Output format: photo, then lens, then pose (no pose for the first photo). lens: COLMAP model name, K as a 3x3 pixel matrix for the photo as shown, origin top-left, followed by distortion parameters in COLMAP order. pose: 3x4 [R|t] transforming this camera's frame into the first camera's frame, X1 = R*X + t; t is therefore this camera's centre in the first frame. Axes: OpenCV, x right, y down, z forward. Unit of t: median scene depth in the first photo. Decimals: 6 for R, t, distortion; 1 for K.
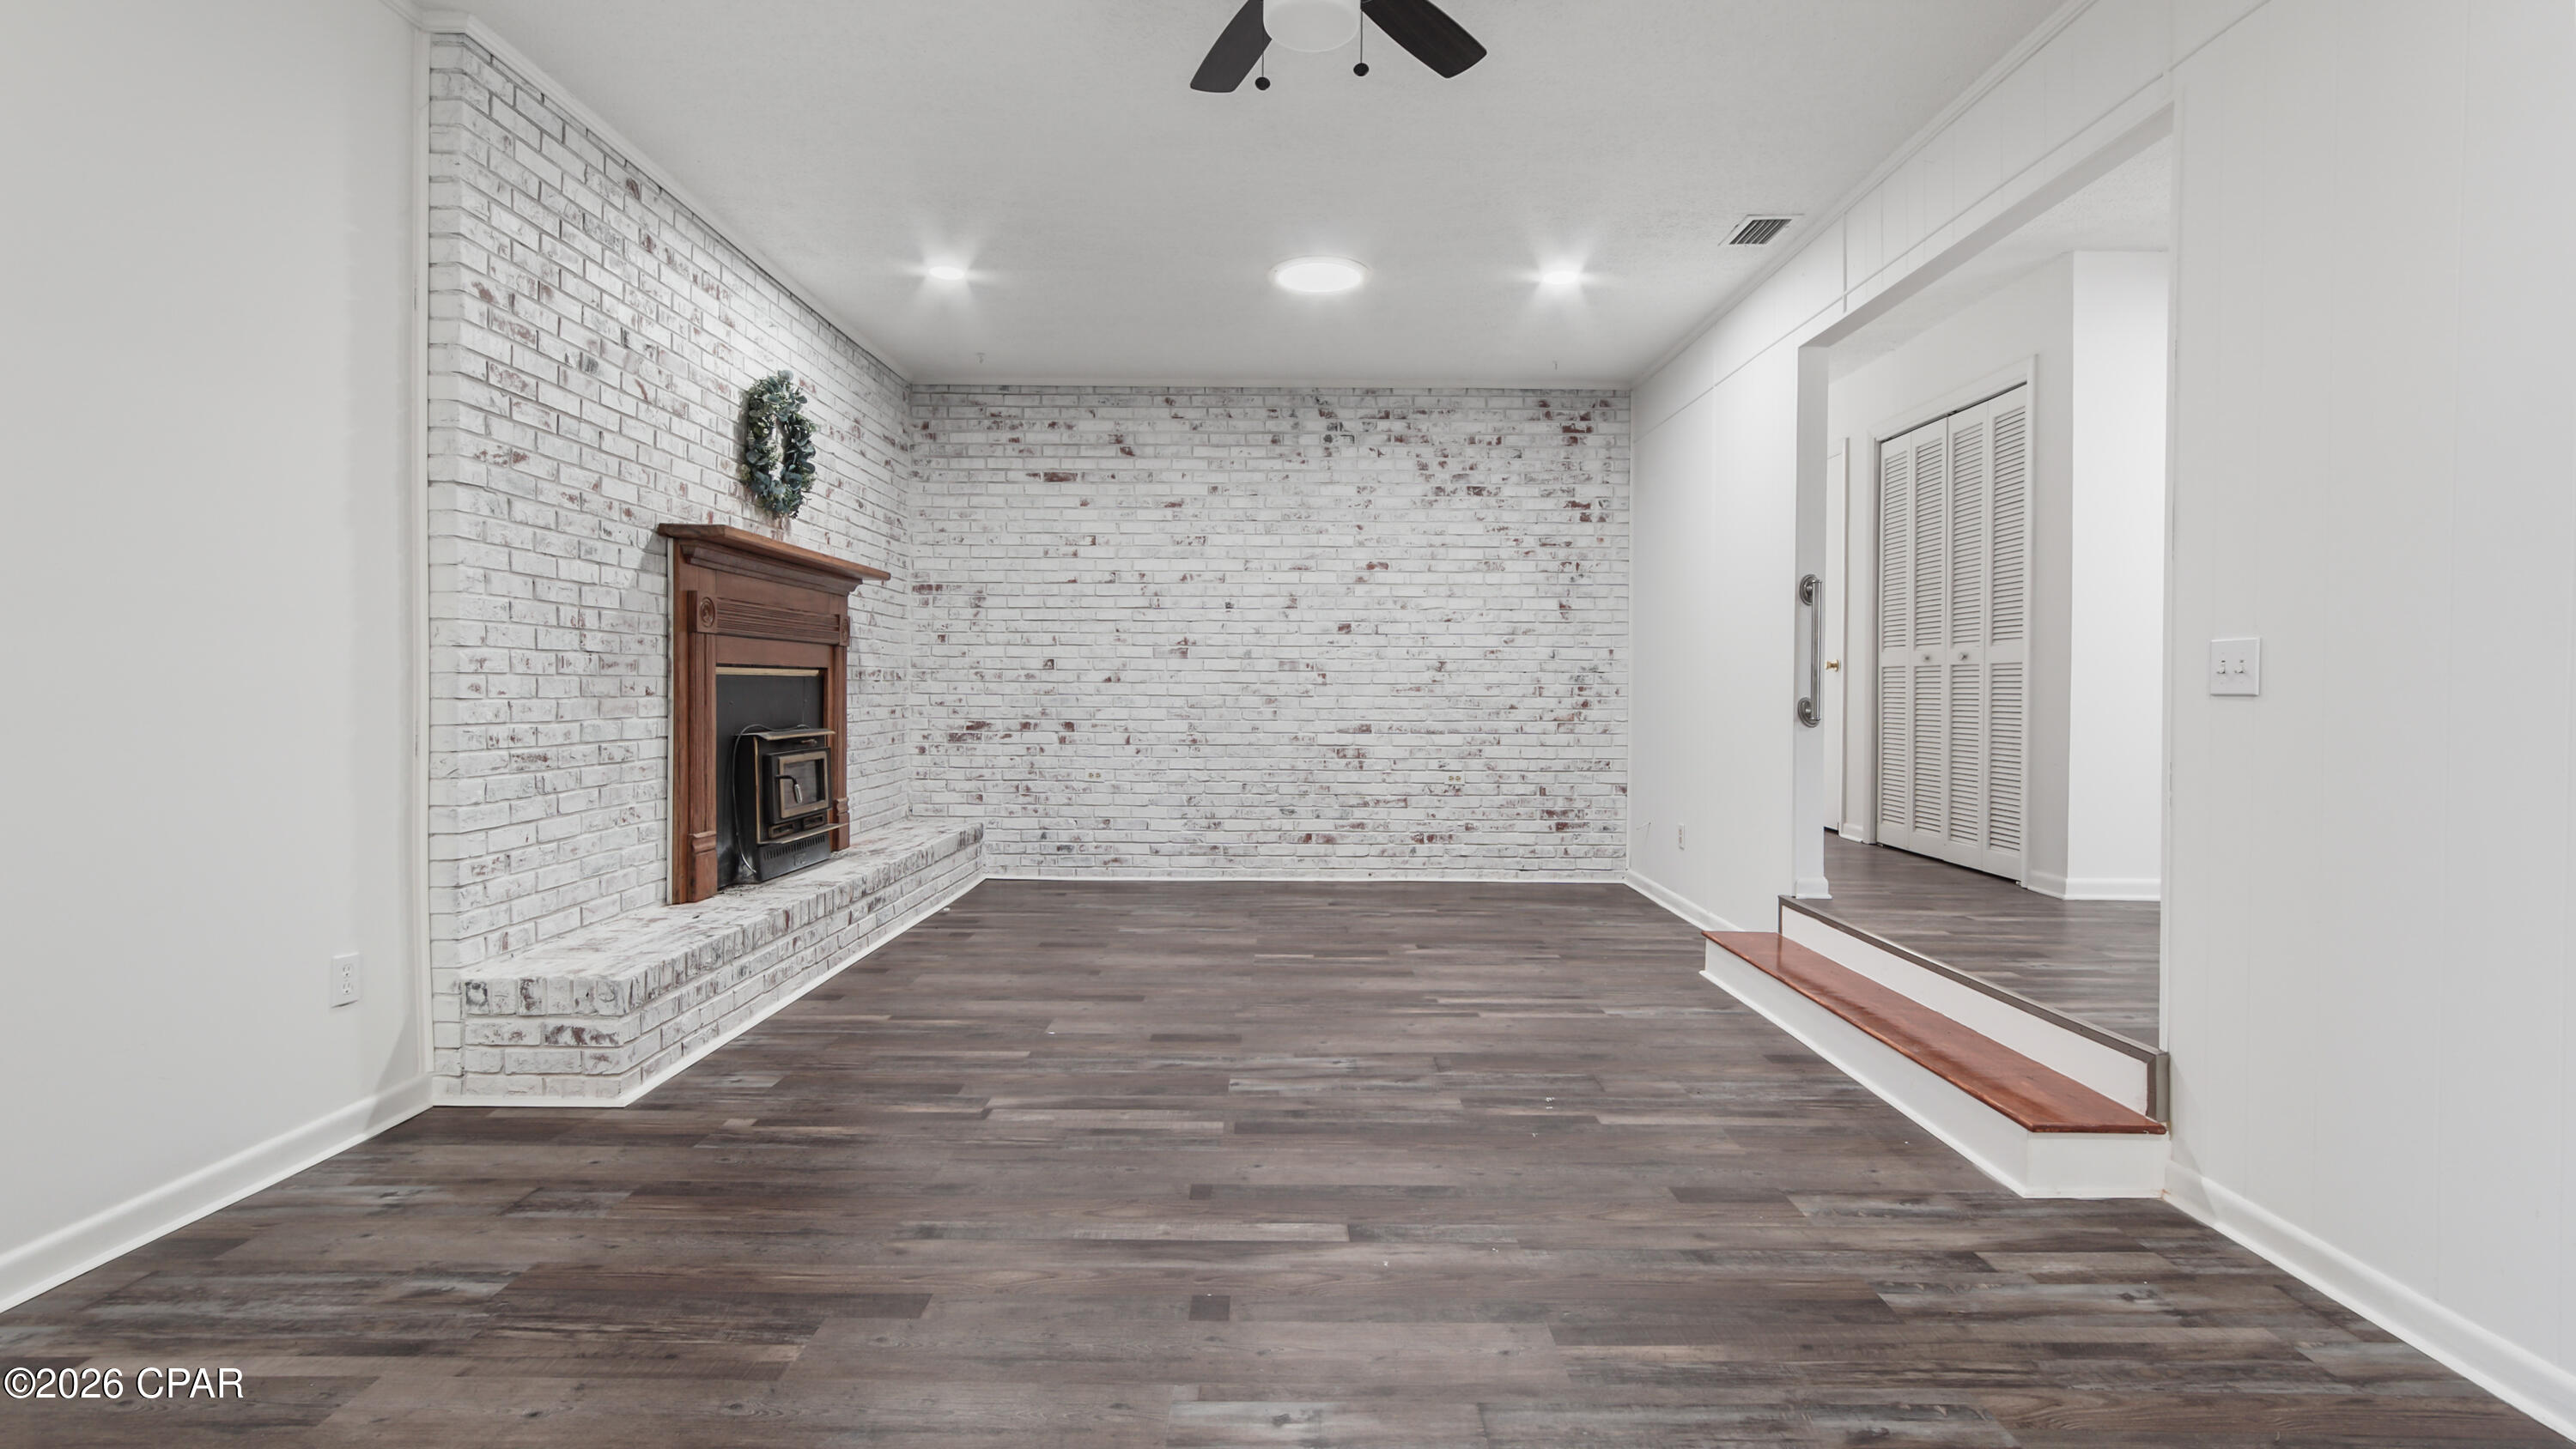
lens RADIAL K [[1156.6, 0, 1268.3], [0, 1156.6, 671.2], [0, 0, 1]] dist [-0.002223, 0.001991]
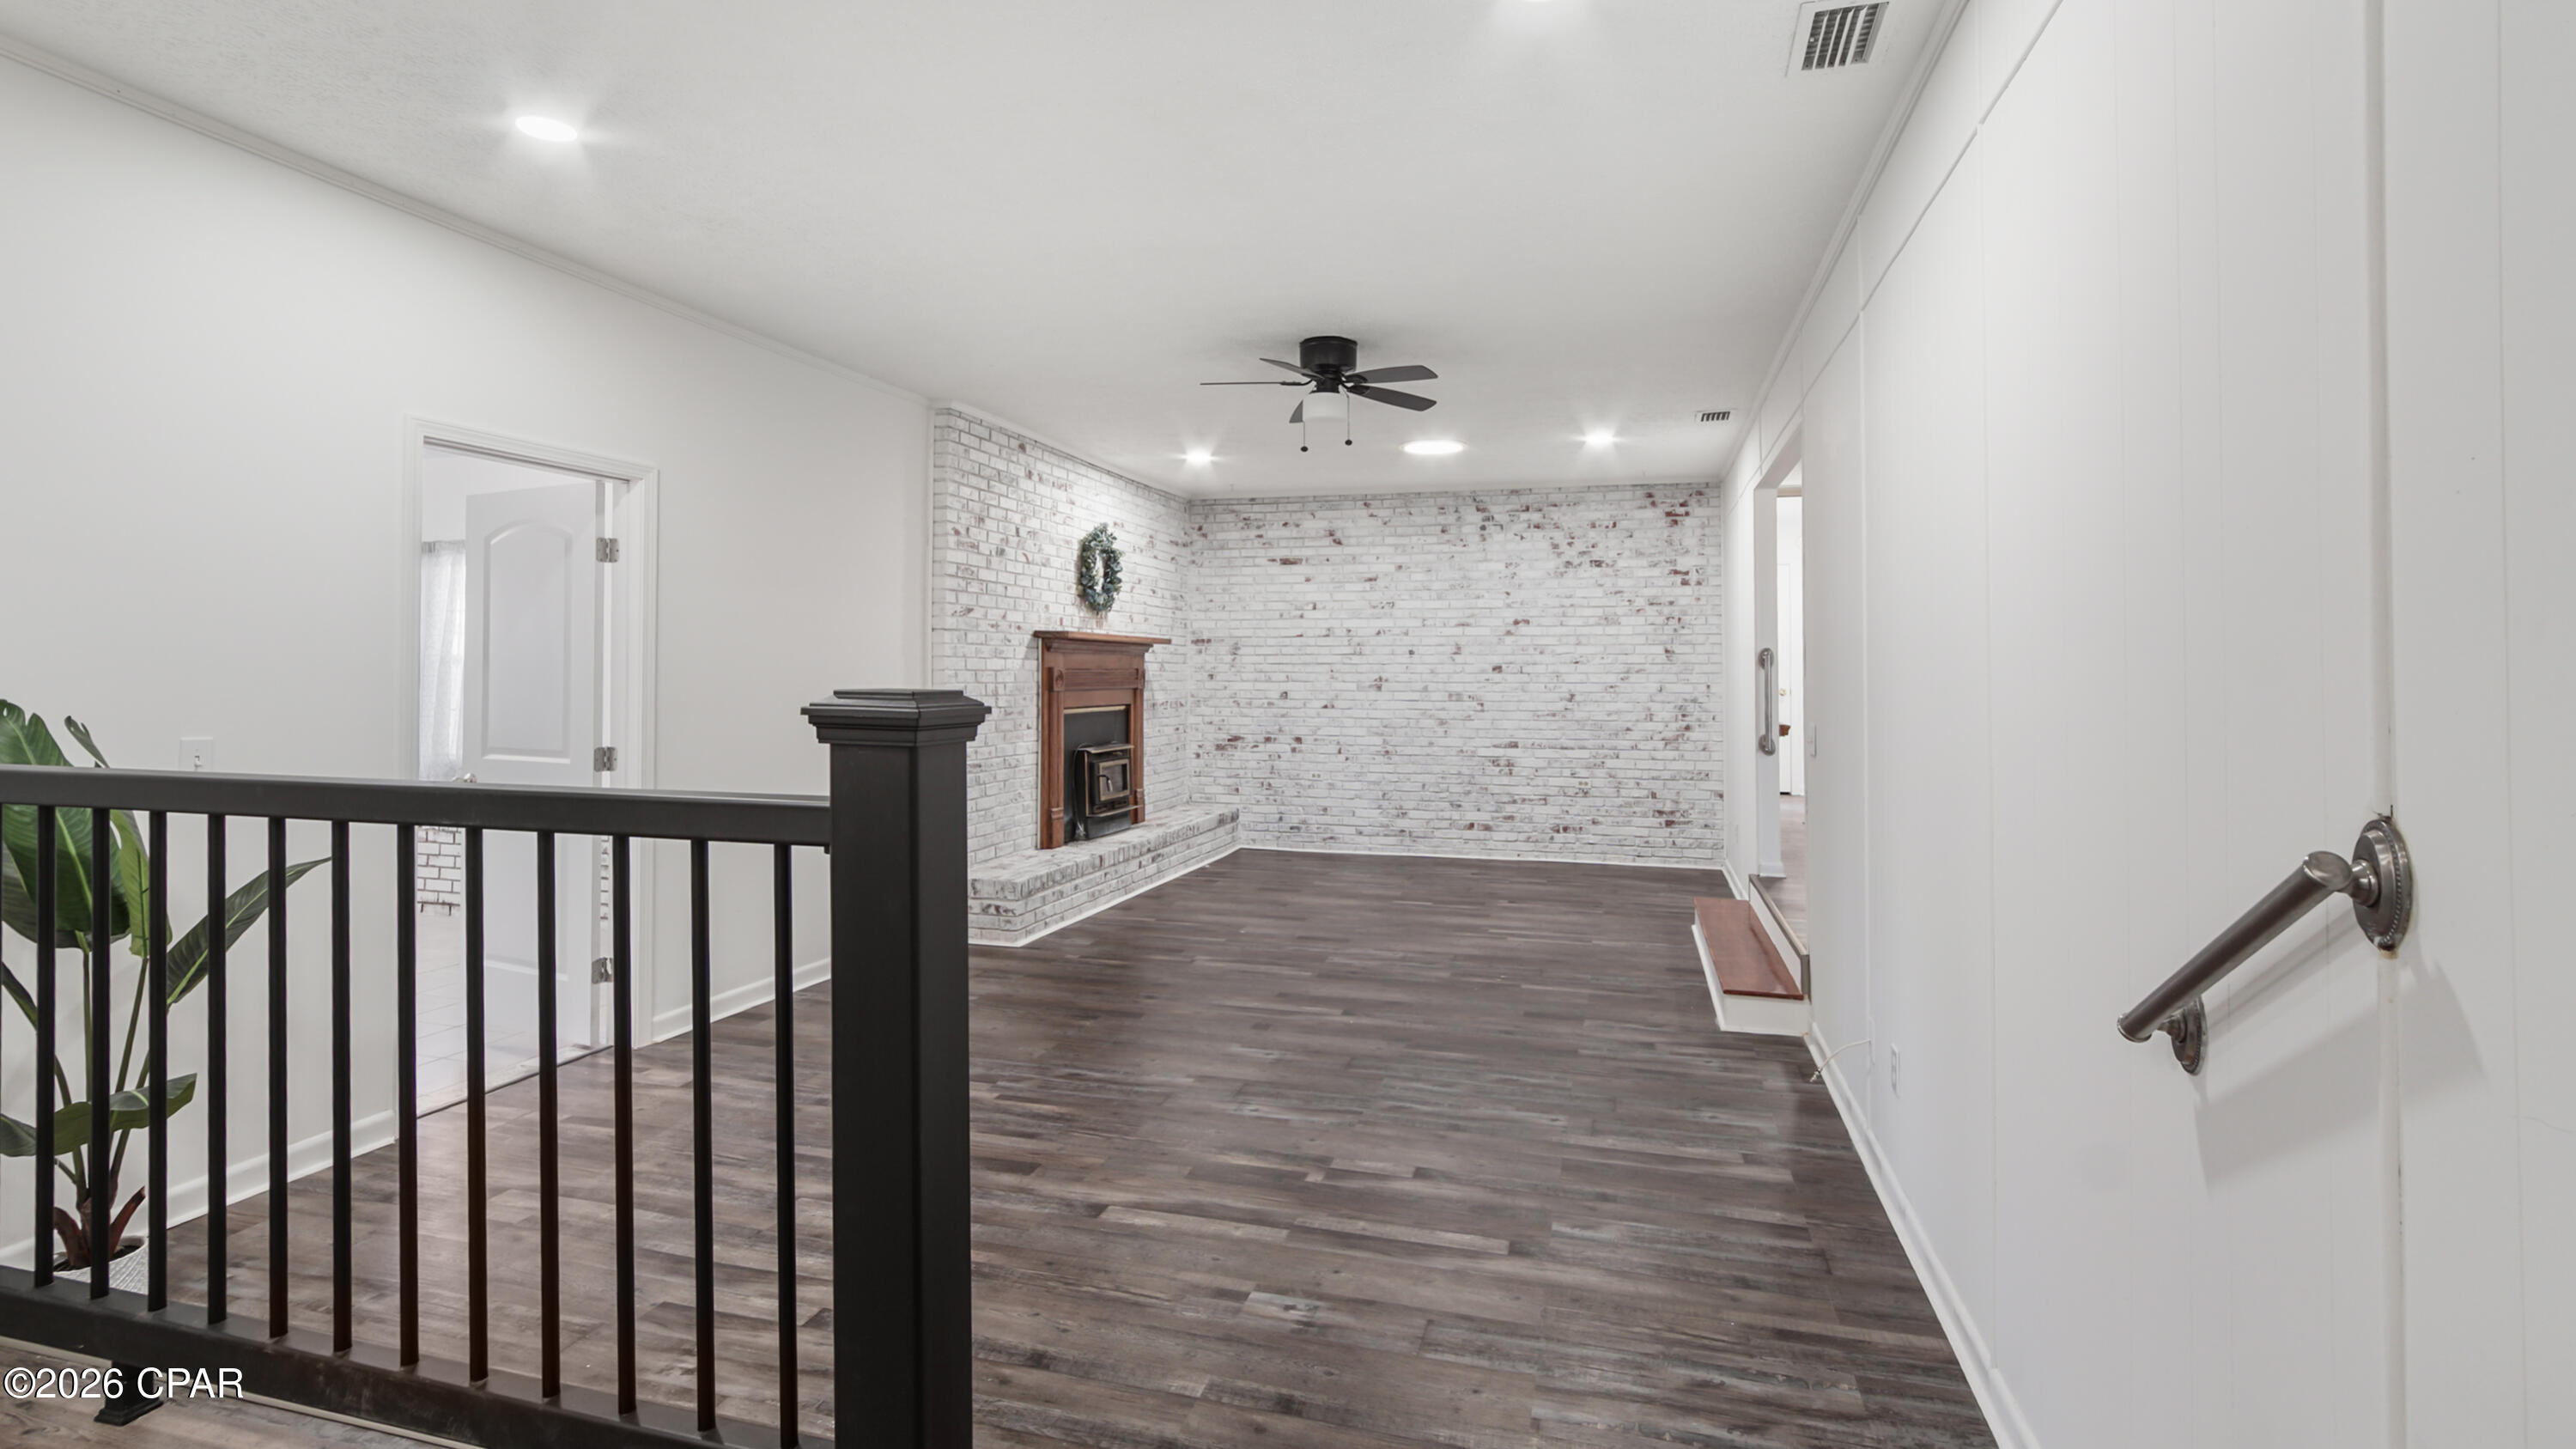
lens RADIAL K [[1156.9, 0, 1287.2], [0, 1156.9, 608.6], [0, 0, 1]] dist [-0.002223, 0.001991]
pose [[0.966151, -0.016616, -0.257440, 0.177764], [0.005011, 0.998944, -0.045672, -0.046935], [0.257927, 0.042836, 0.965214, -0.357712]]
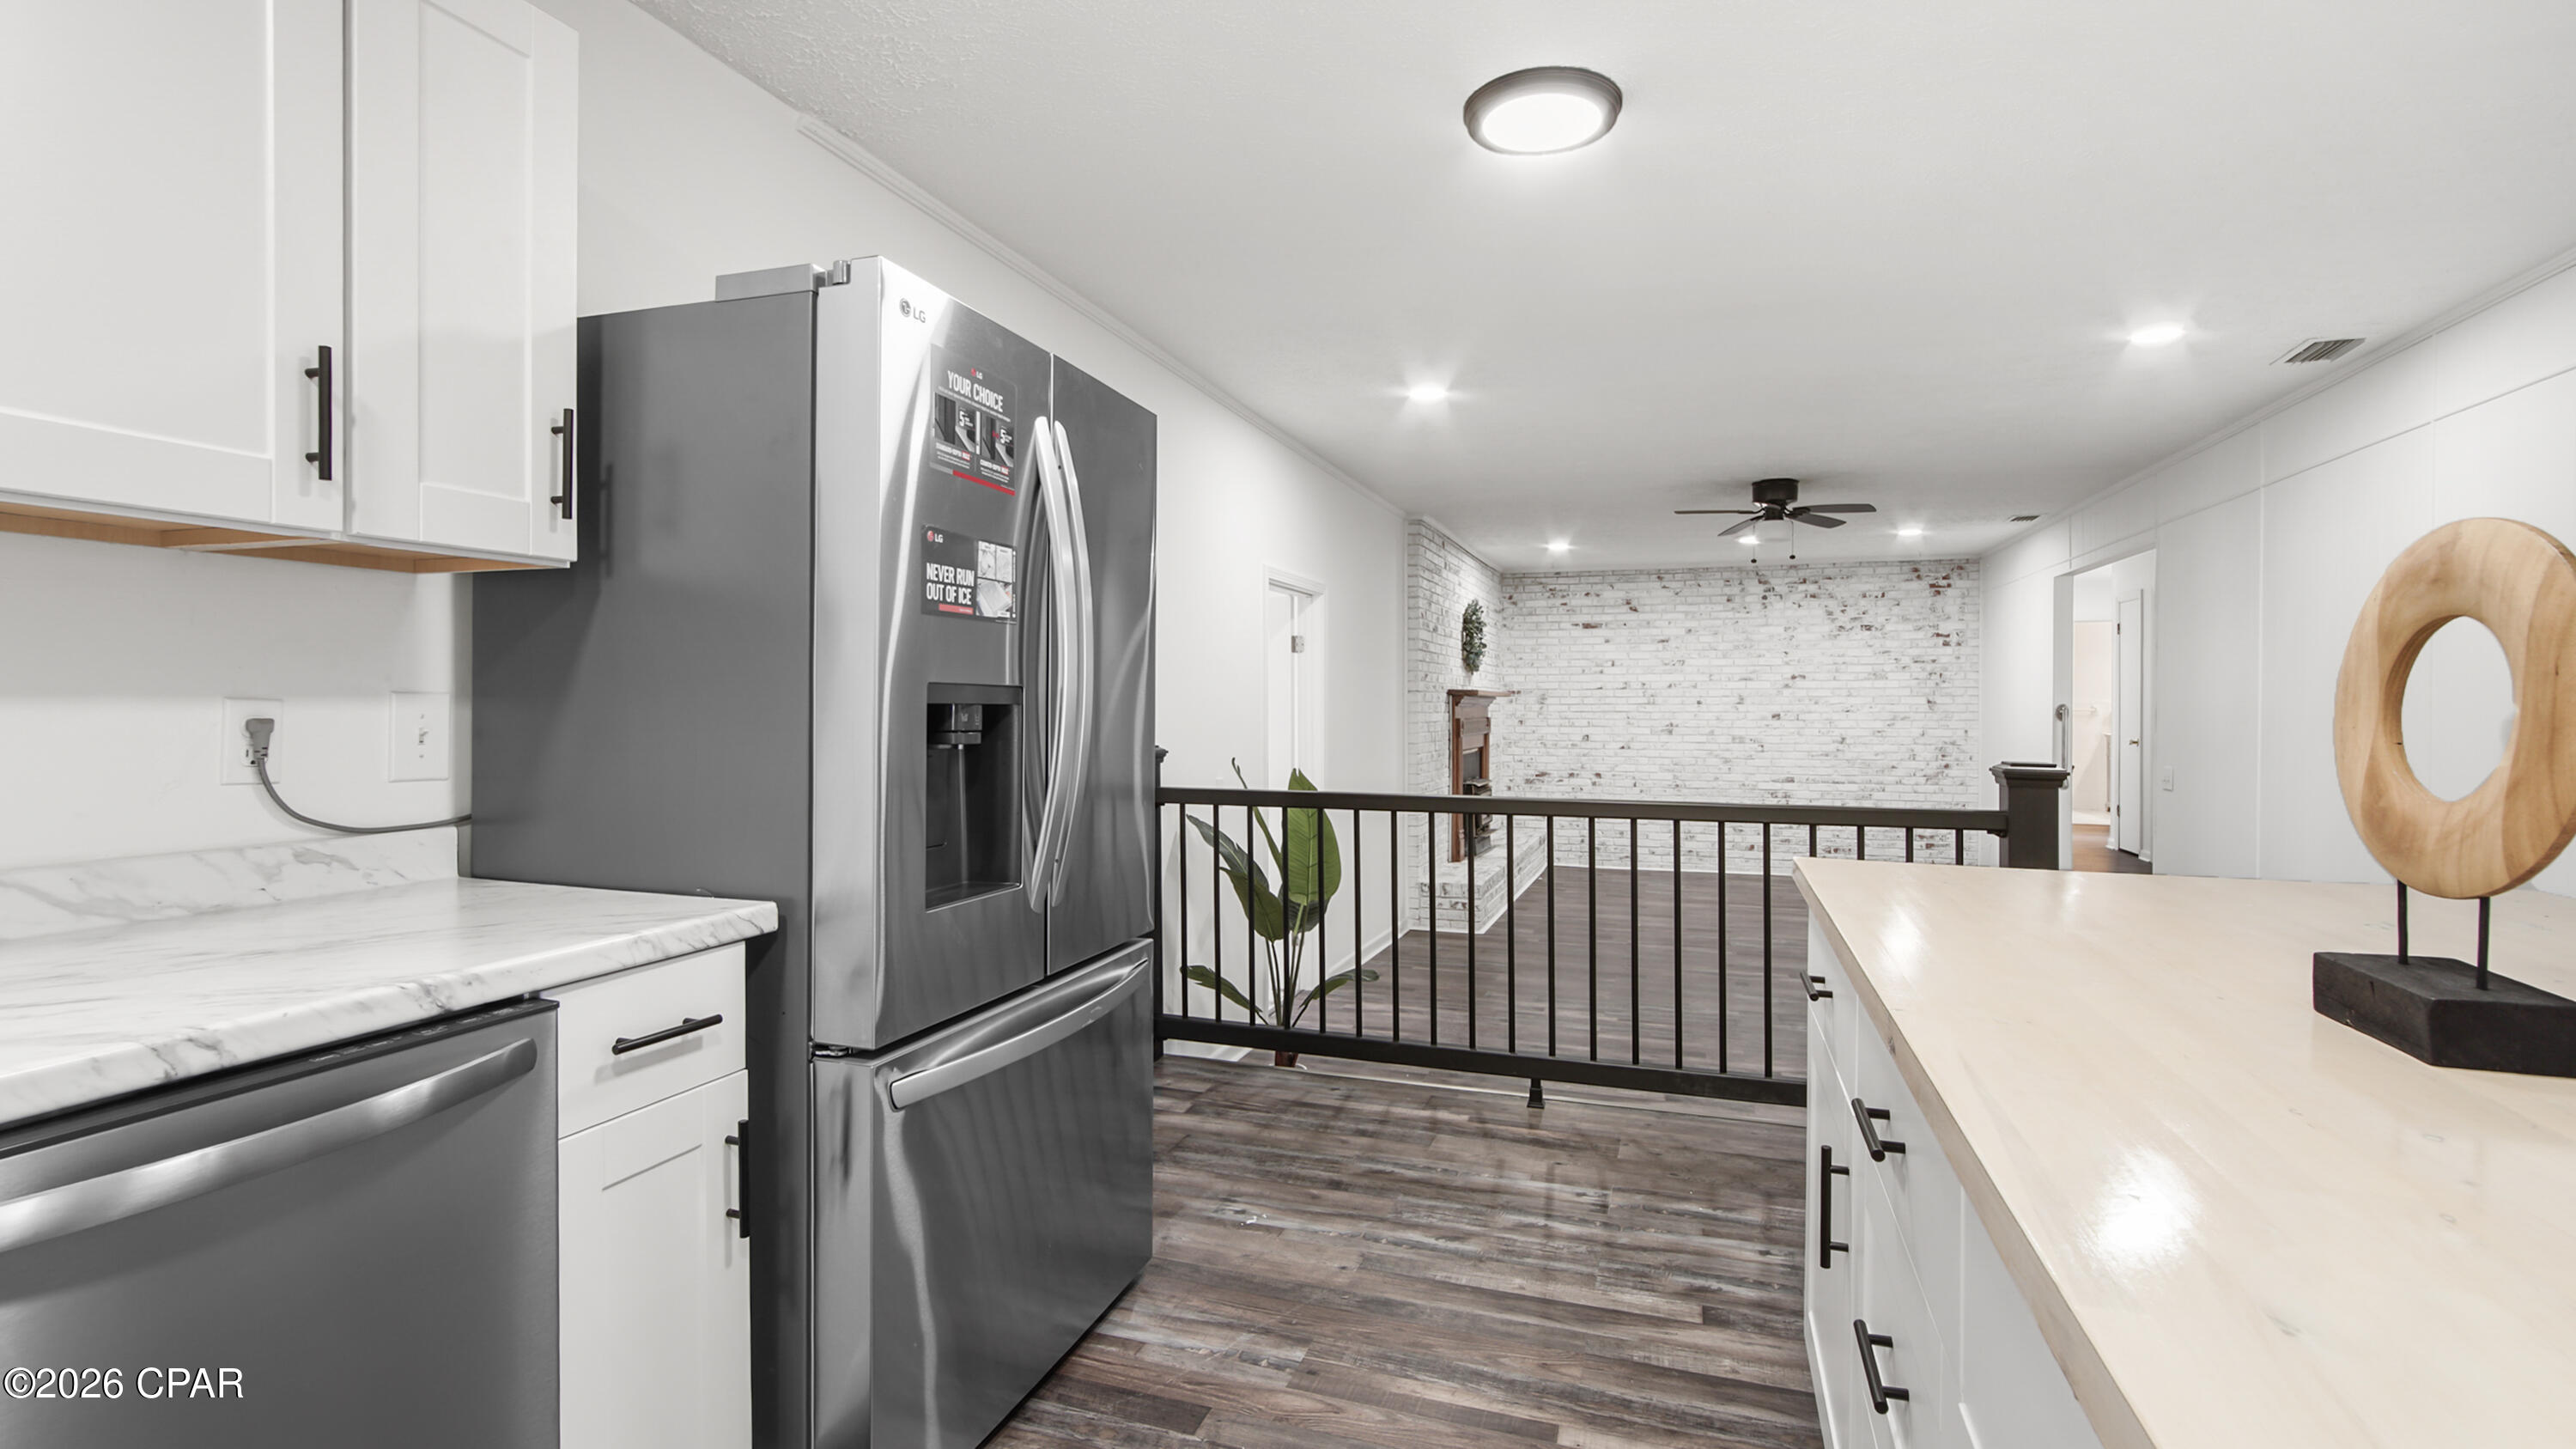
lens RADIAL K [[1156.9, 0, 1299.2], [0, 1156.9, 703.6], [0, 0, 1]] dist [-0.002223, 0.001991]
pose [[0.951479, -0.004259, -0.307683, -0.069175], [0.006643, 0.999955, 0.006702, -0.069925], [0.307641, -0.008421, 0.951465, -0.716421]]
